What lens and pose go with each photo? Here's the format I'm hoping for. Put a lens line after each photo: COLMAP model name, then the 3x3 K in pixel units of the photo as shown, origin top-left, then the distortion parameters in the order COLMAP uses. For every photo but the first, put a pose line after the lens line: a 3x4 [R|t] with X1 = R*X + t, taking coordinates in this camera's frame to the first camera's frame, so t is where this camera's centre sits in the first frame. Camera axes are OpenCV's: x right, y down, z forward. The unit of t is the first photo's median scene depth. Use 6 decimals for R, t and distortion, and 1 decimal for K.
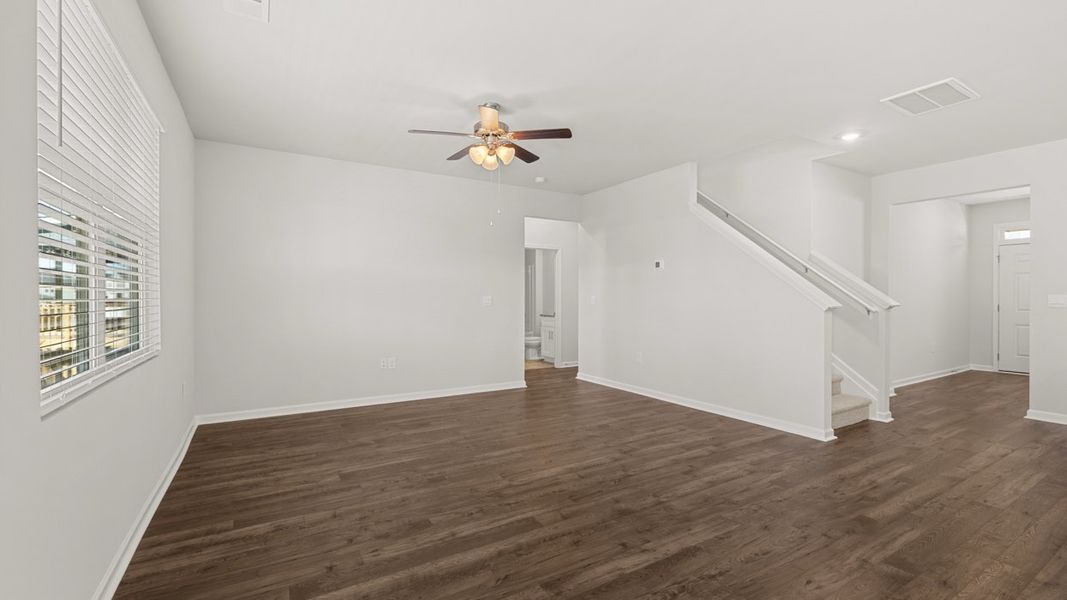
lens RADIAL K [[451.1, 0, 526.5], [0, 451.1, 300.1], [0, 0, 1]] dist [0.000821, -0.000004]
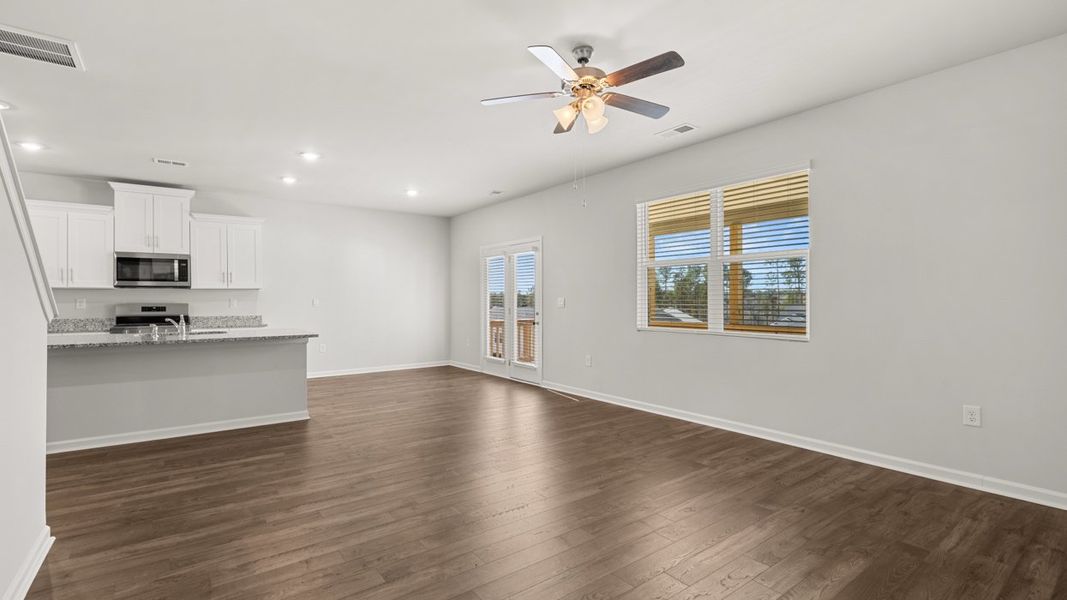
lens RADIAL K [[477.7, 0, 533.5], [0, 477.7, 300.0], [0, 0, 1]] dist [0.002300, 0.000328]
pose [[-0.993289, 0.003220, -0.115613, 0.114531], [0.002674, 0.999985, 0.004880, -0.009462], [0.115627, 0.004538, -0.993282, 2.003741]]
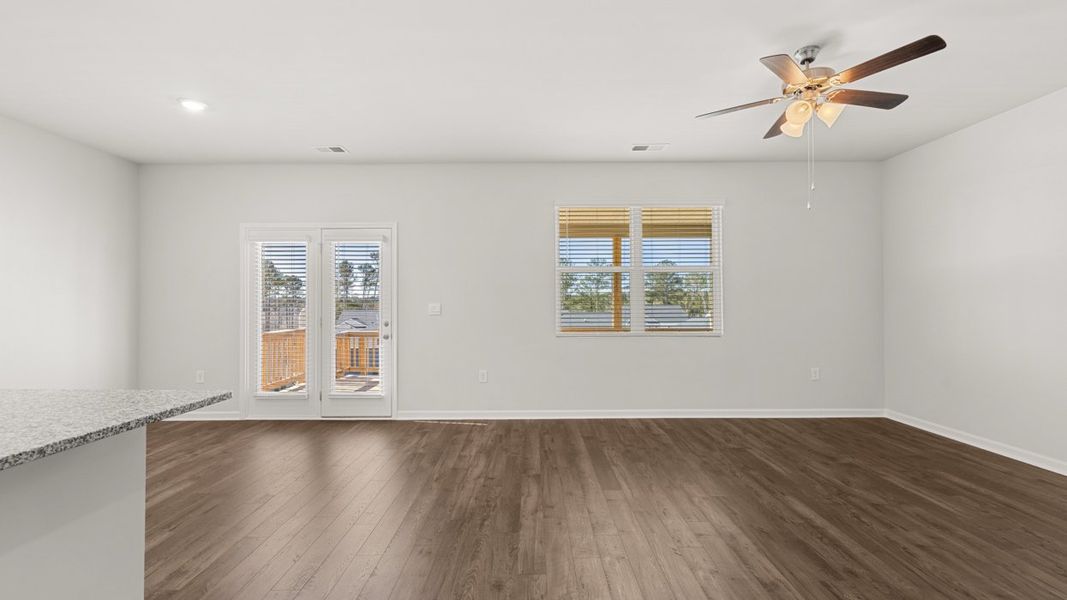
lens RADIAL K [[442.0, 0, 535.5], [0, 442.0, 299.5], [0, 0, 1]] dist [0.000641, -0.000083]
pose [[-0.500892, -0.008164, -0.865471, 0.885186], [0.000351, 0.999954, -0.009636, -0.006695], [0.865510, -0.005131, -0.500866, 1.083751]]
